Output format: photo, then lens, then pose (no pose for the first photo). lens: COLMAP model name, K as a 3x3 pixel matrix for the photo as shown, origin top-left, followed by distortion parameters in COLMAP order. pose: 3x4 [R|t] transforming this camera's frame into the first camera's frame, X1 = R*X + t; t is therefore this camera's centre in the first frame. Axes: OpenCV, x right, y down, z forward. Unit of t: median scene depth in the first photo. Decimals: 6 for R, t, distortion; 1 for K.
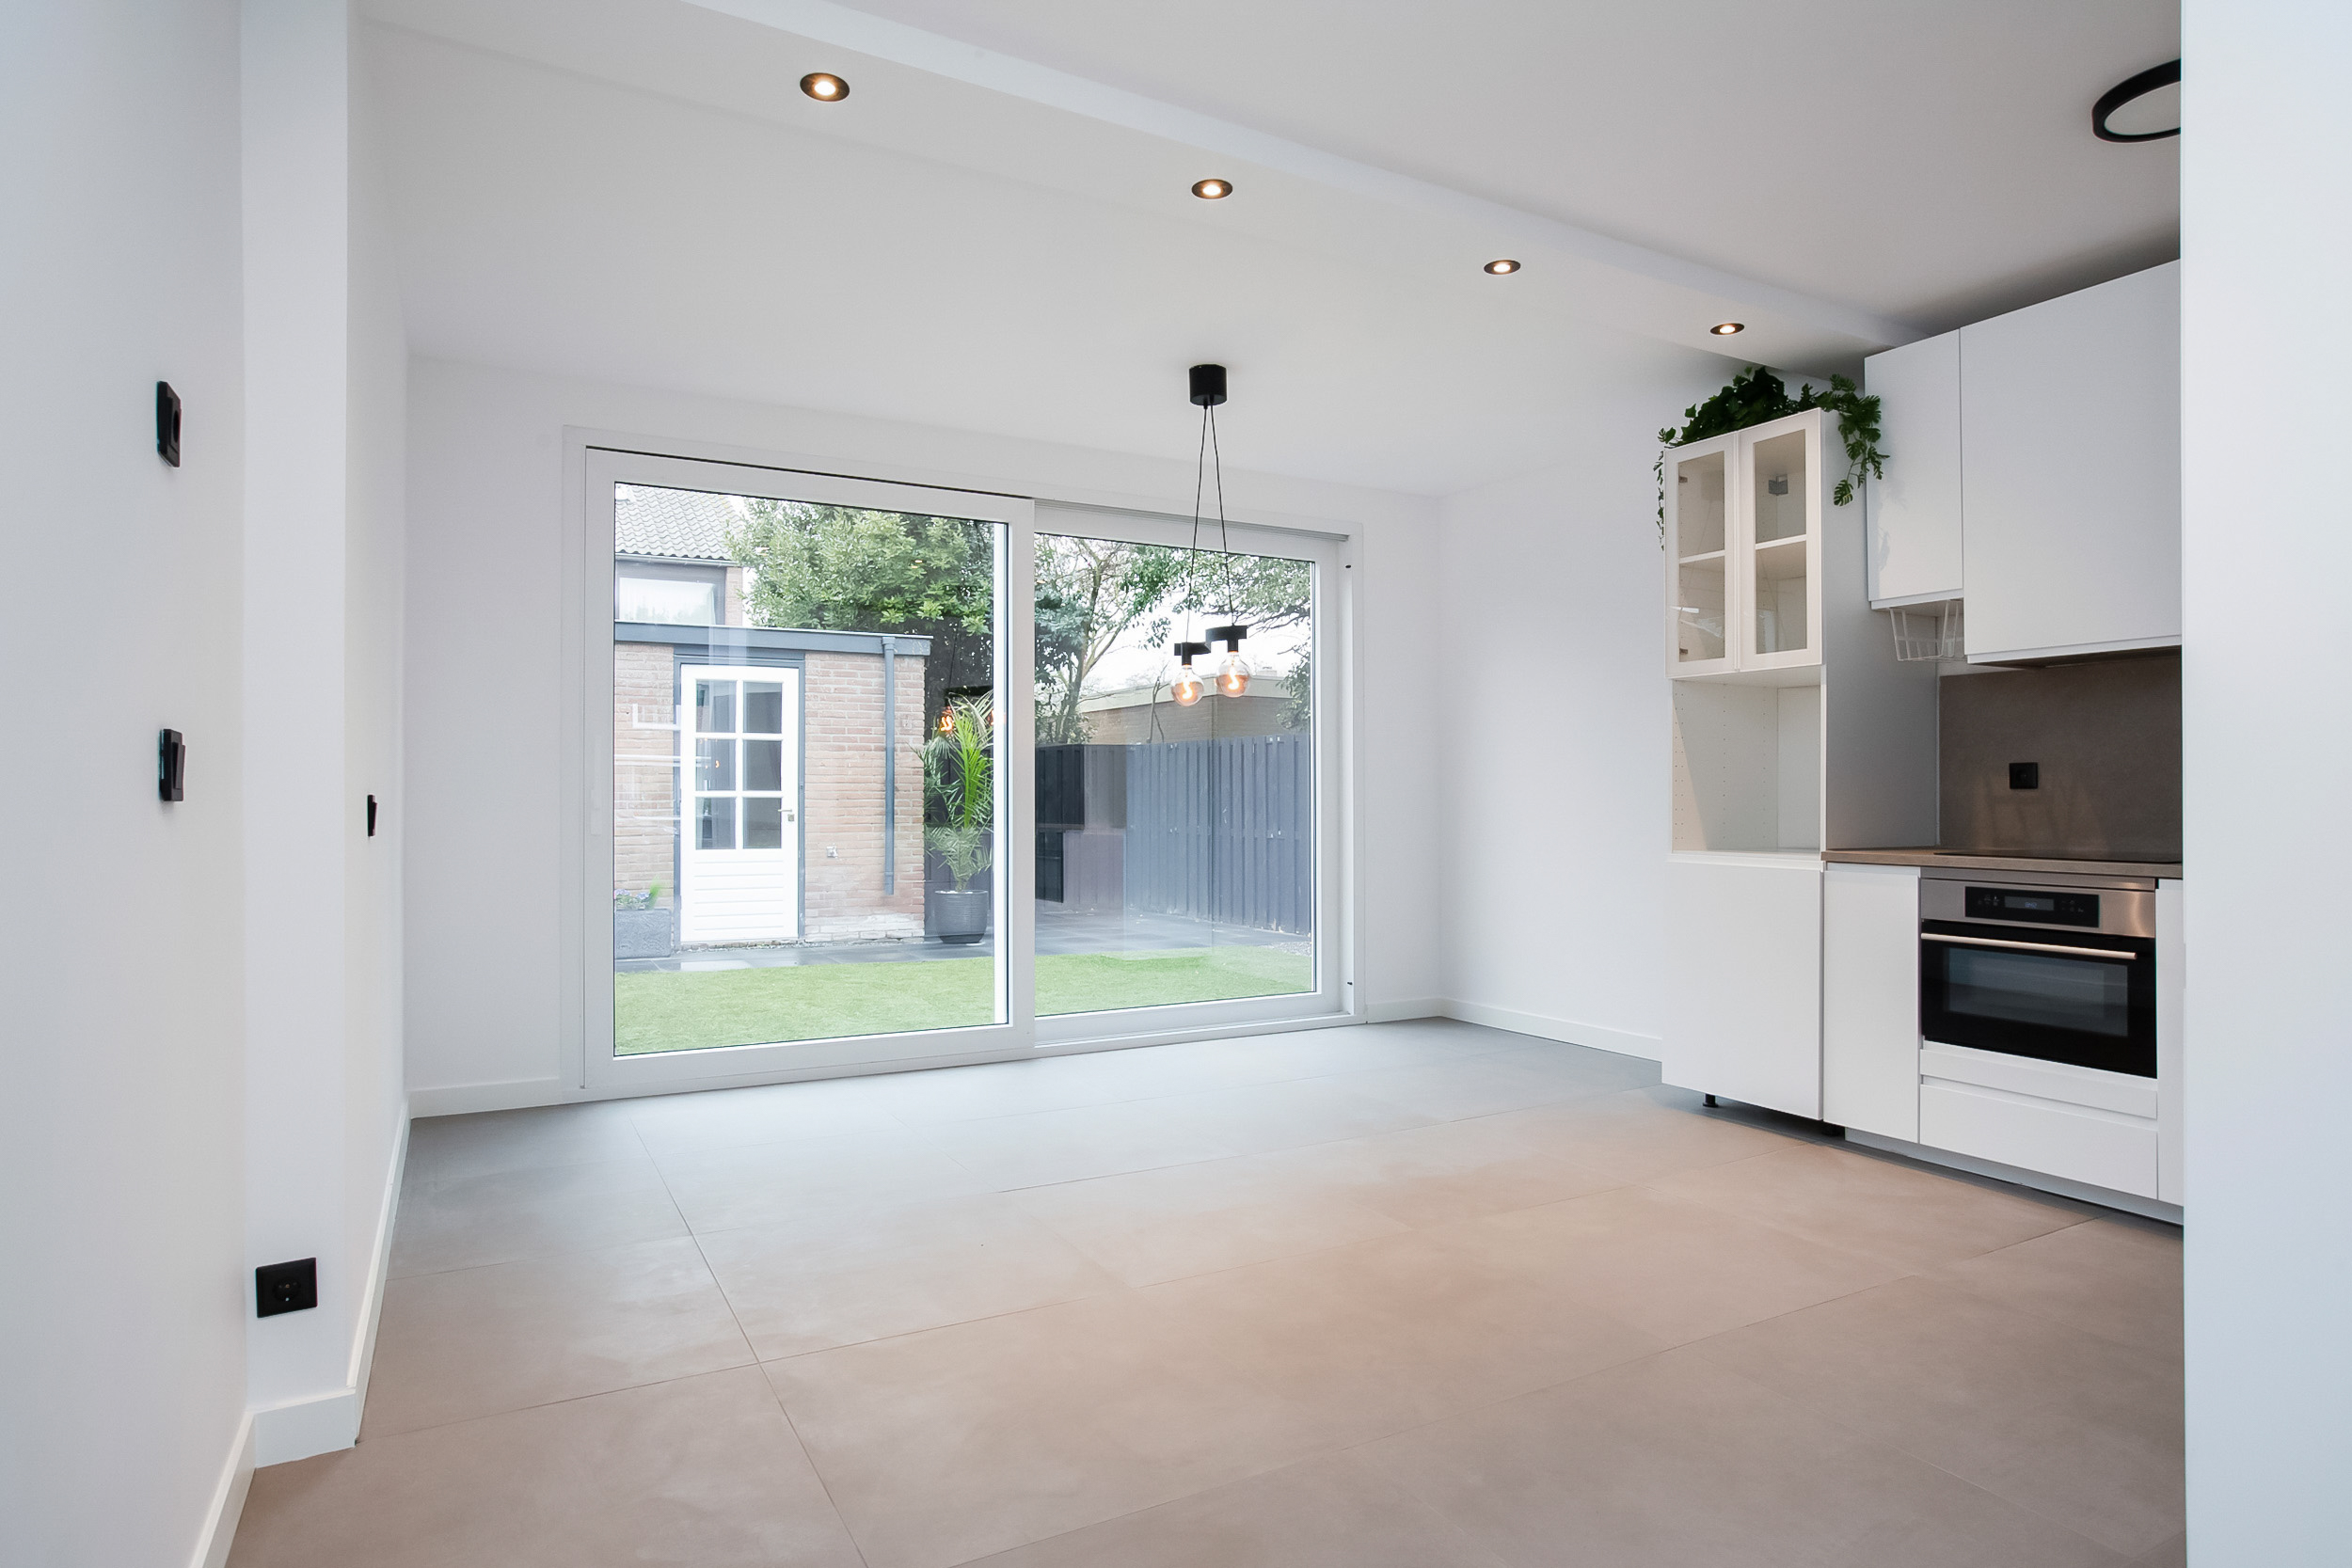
lens RADIAL K [[1317.7, 0, 1176.0], [0, 1317.7, 784.0], [0, 0, 1]] dist [-0.055839, 0.039769]
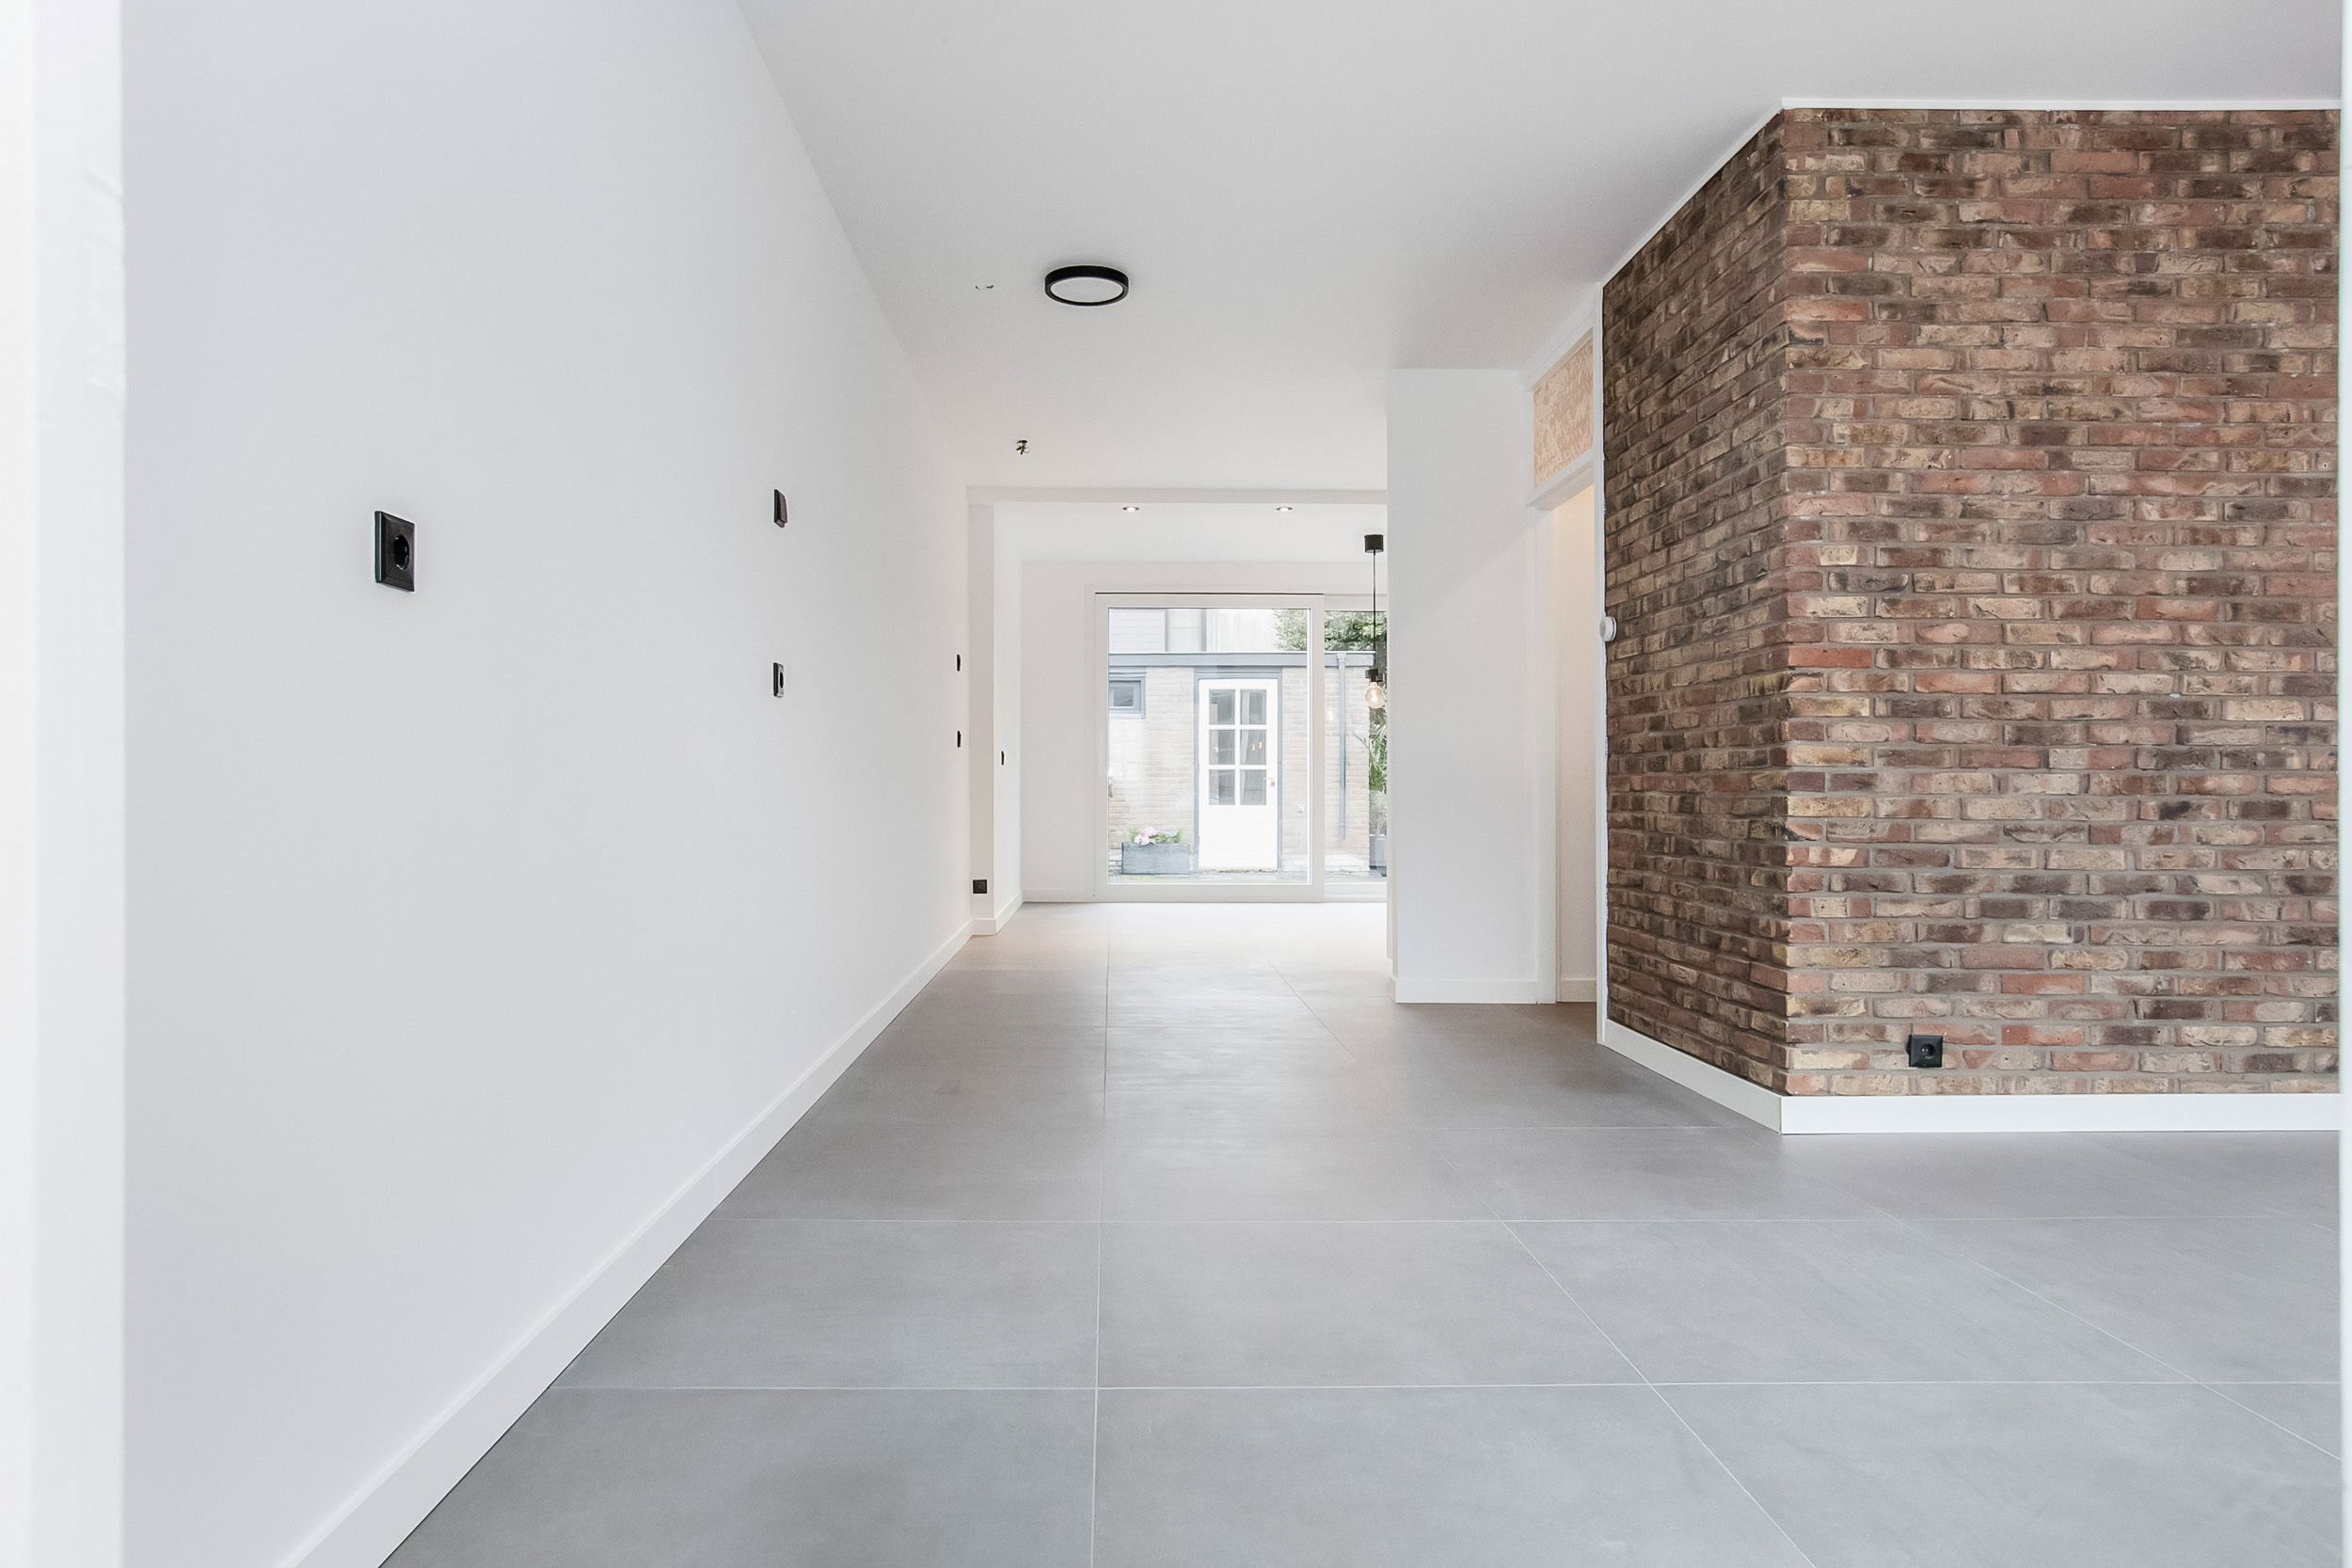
lens RADIAL K [[1499.0, 0, 1176.0], [0, 1499.0, 784.0], [0, 0, 1]] dist [0.000491, -0.000030]
pose [[0.896538, -0.001389, -0.442965, 0.332247], [0.003609, 0.999985, 0.004169, 0.018726], [0.442953, -0.005336, 0.896529, -0.502892]]
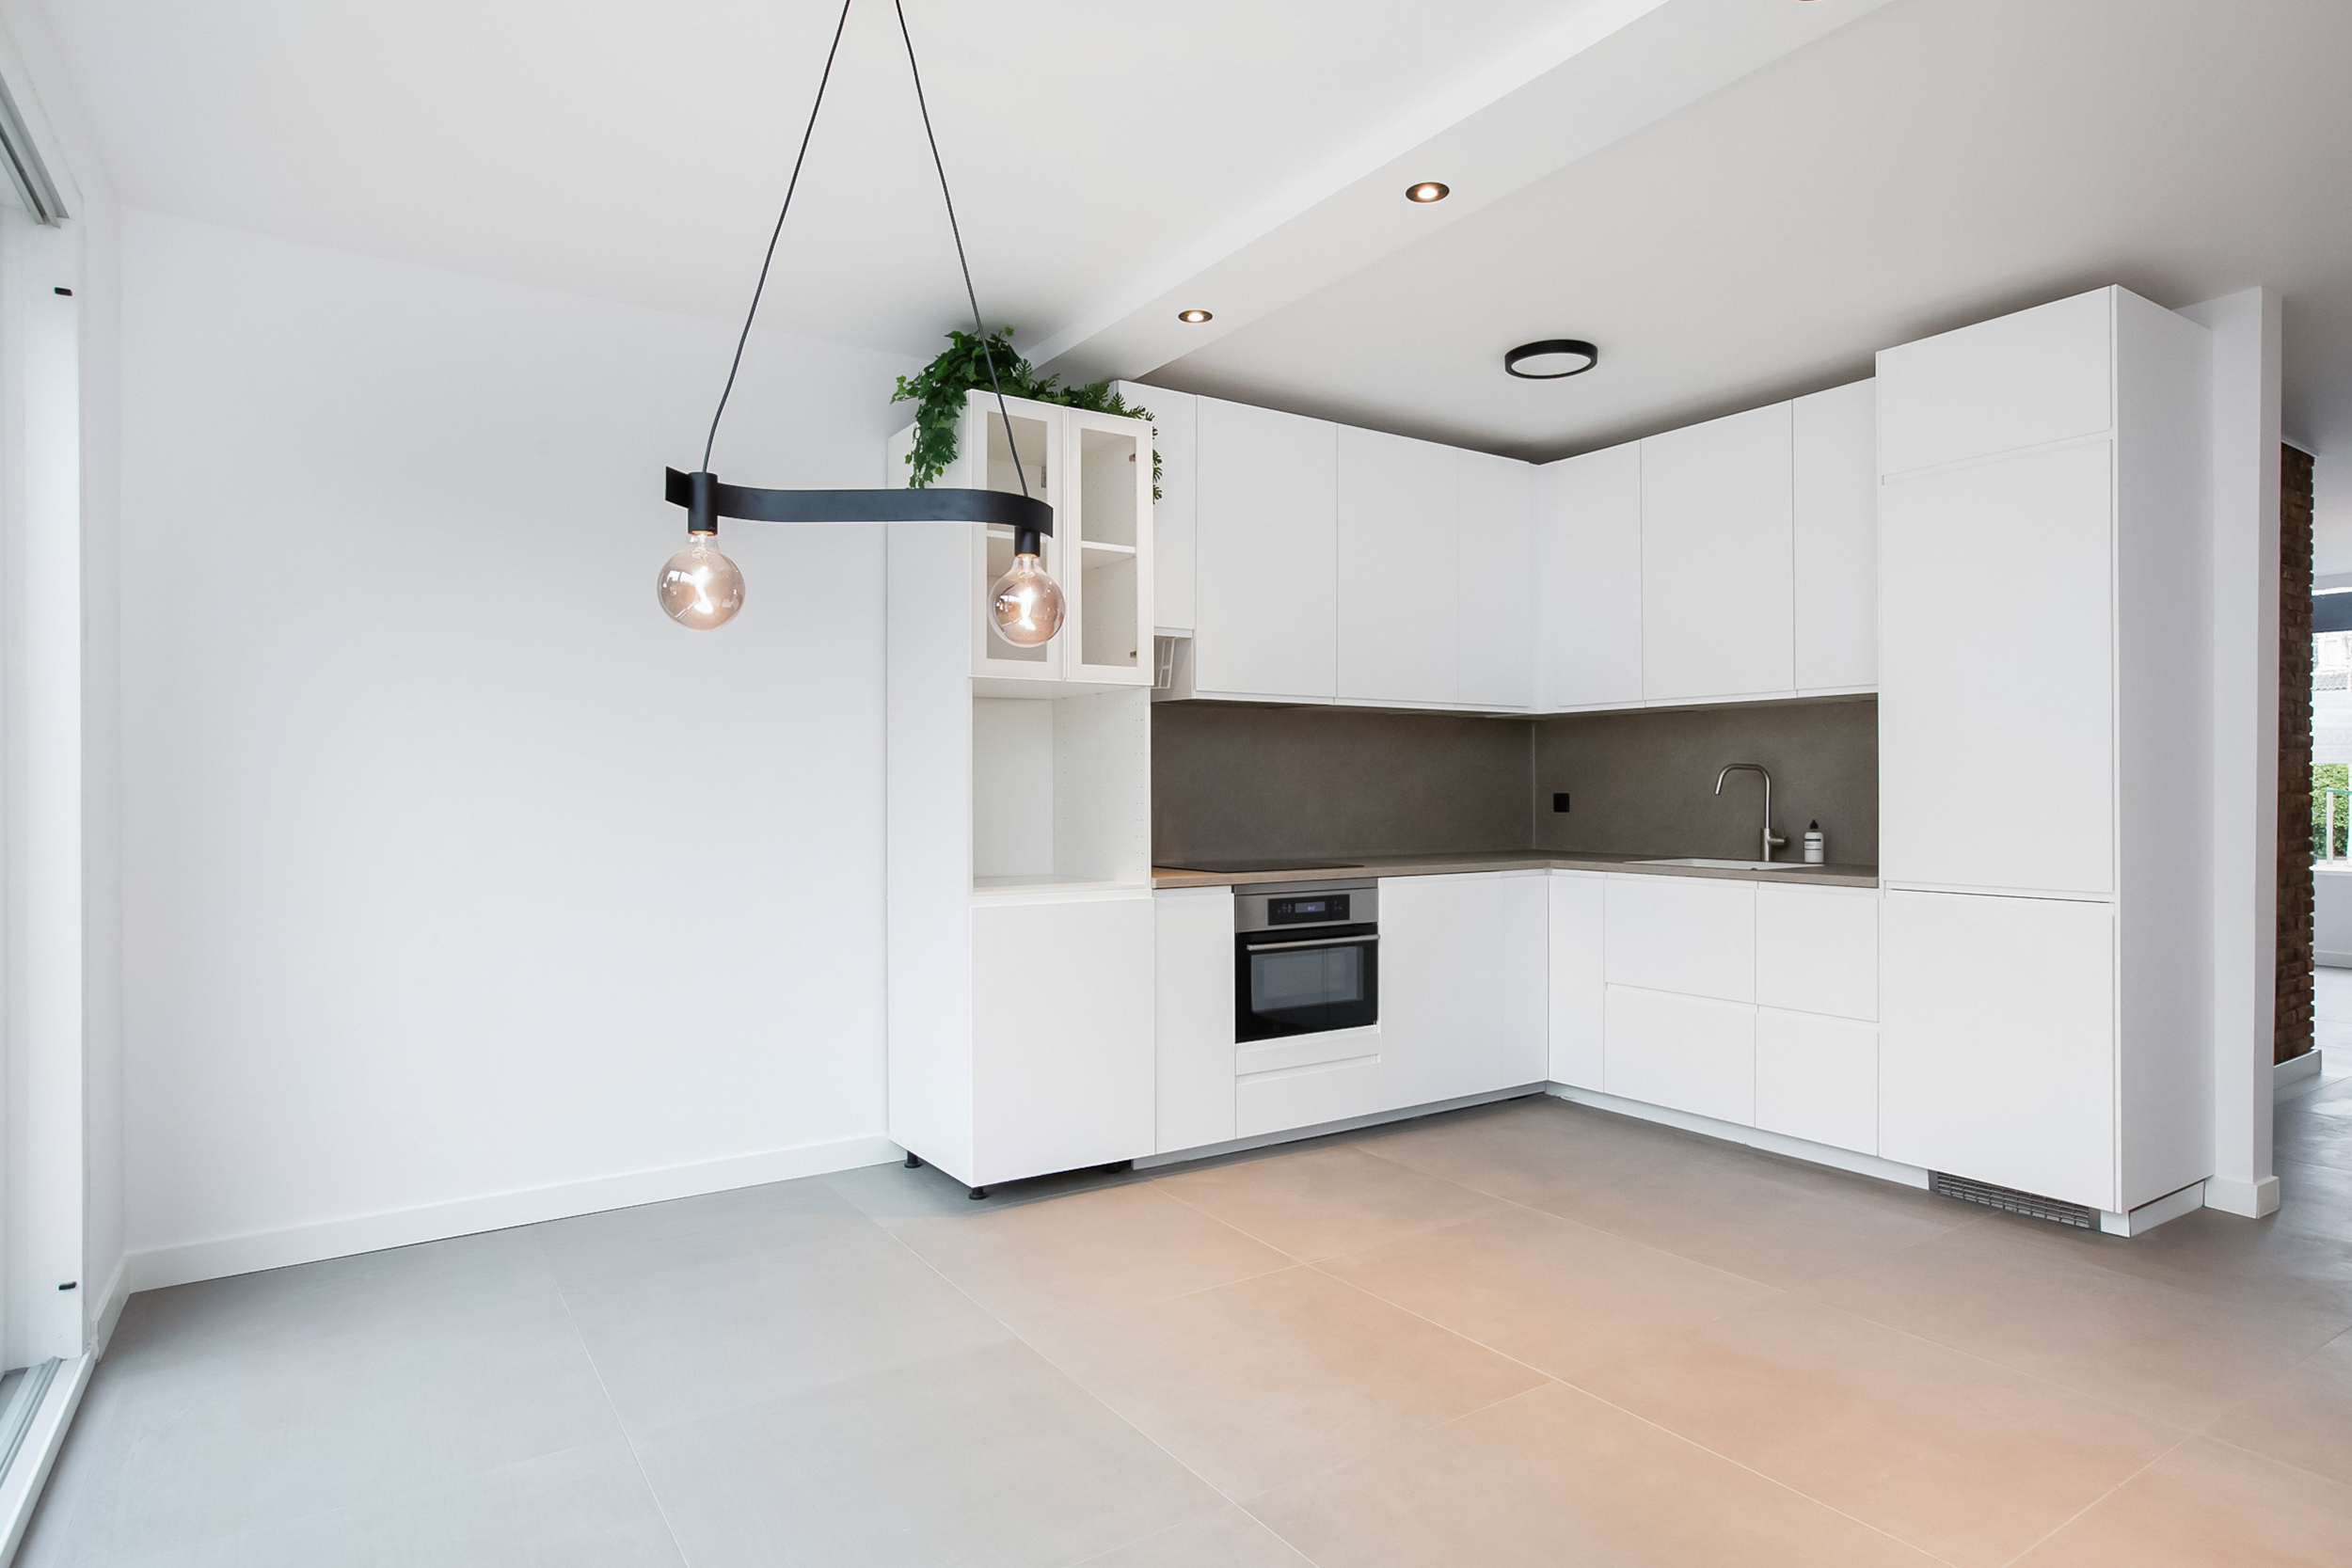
lens RADIAL K [[1317.7, 0, 1176.0], [0, 1317.7, 784.0], [0, 0, 1]] dist [-0.055839, 0.039769]
pose [[-0.087535, 0.003335, 0.996156, -0.194076], [-0.005427, 0.999978, -0.003824, -0.006072], [-0.996147, -0.005741, -0.087515, 0.429217]]
